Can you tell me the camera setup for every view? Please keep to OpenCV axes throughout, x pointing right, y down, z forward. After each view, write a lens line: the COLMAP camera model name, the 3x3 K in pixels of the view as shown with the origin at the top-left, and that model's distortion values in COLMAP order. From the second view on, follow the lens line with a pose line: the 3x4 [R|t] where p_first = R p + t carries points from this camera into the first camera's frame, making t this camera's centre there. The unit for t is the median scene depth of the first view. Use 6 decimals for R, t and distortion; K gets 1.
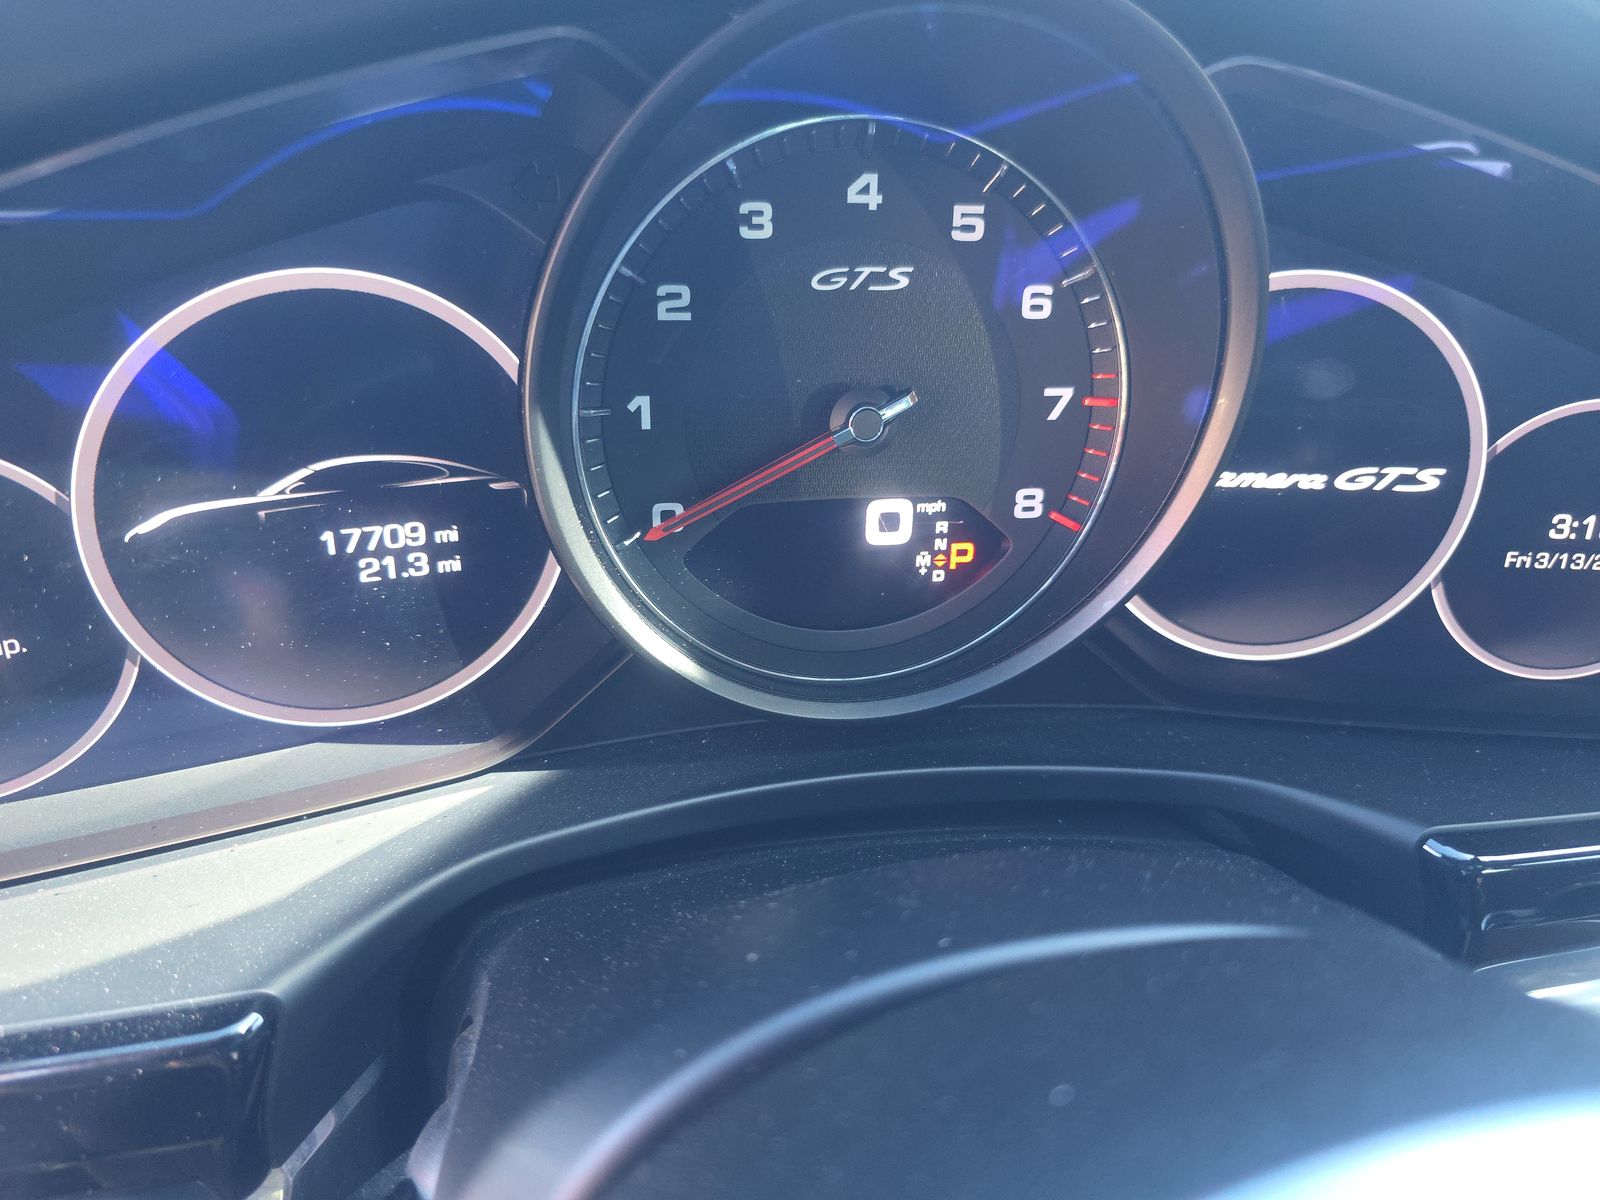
lens RADIAL K [[1096.3, 0, 806.8], [0, 1096.3, 598.3], [0, 0, 1]] dist [0.025871, -0.022114]
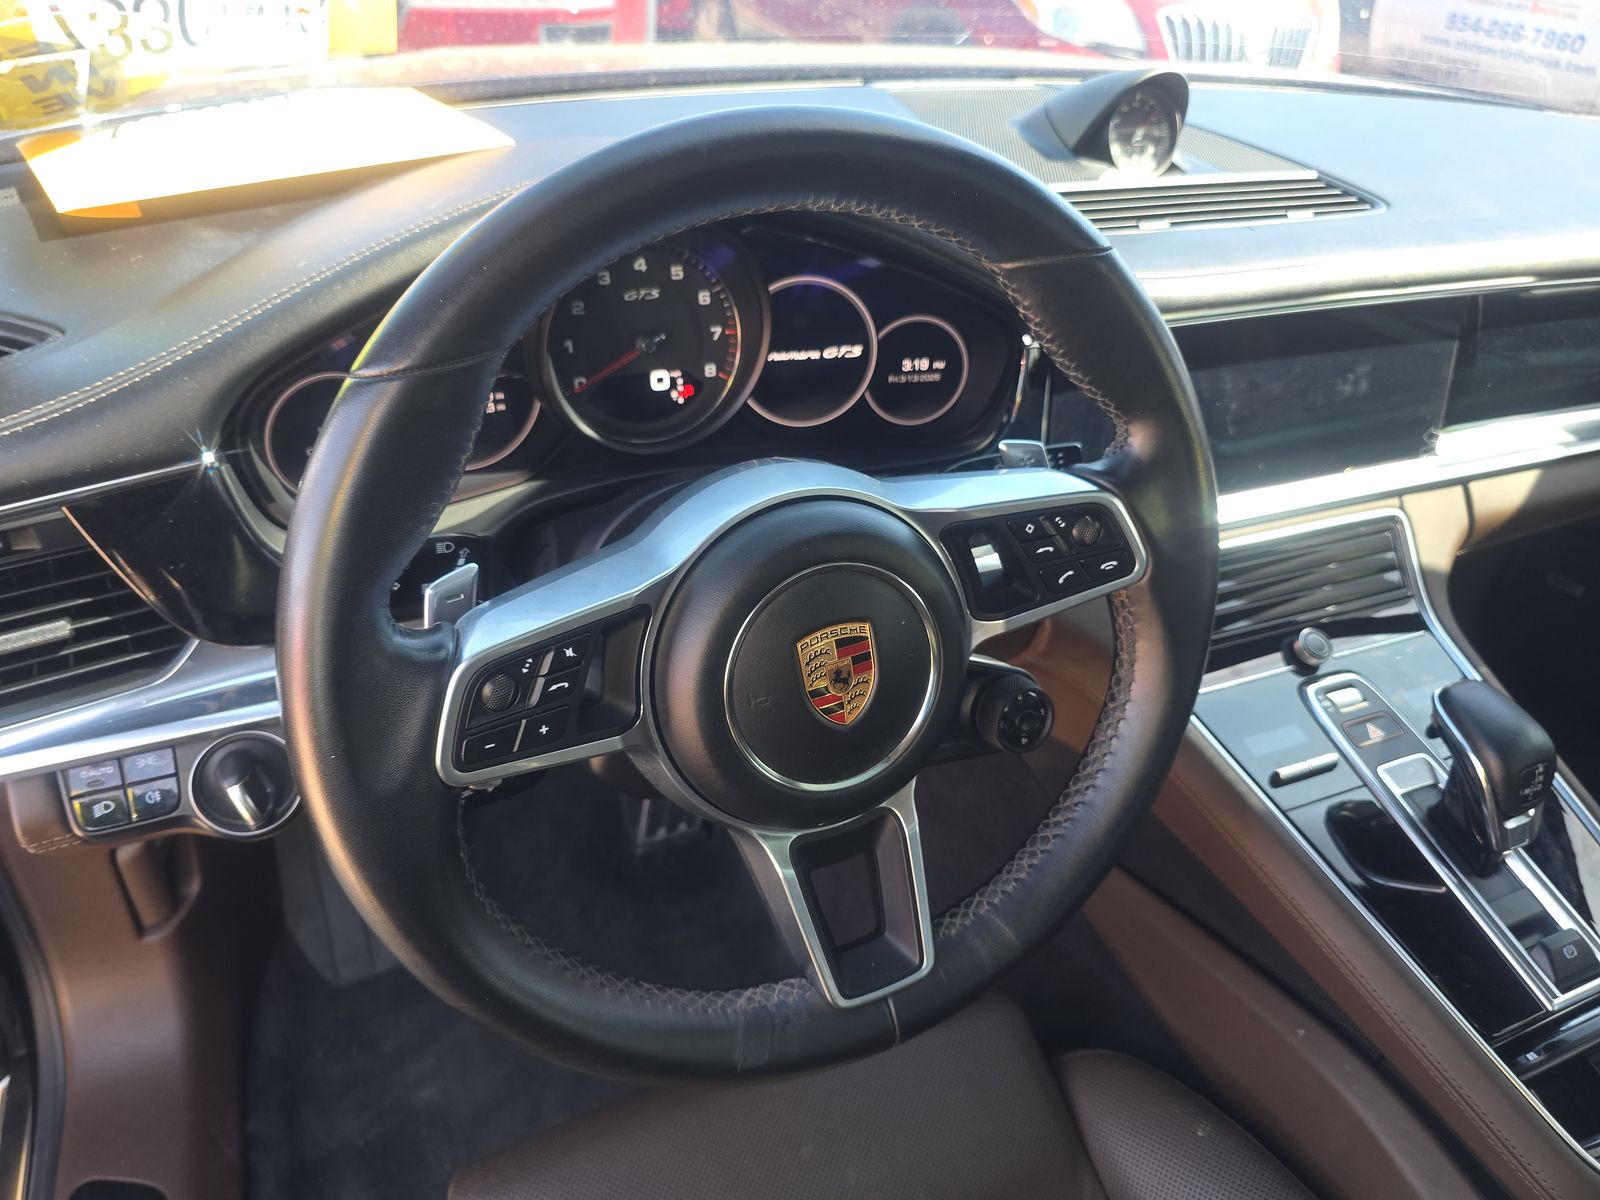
lens RADIAL K [[1096.3, 0, 794.1], [0, 1096.3, 600.7], [0, 0, 1]] dist [0.025871, -0.022114]
pose [[0.979034, -0.104517, 0.174841, -0.133266], [0.083748, 0.988962, 0.122230, 0.165896], [-0.185686, -0.105025, 0.976980, -1.785140]]
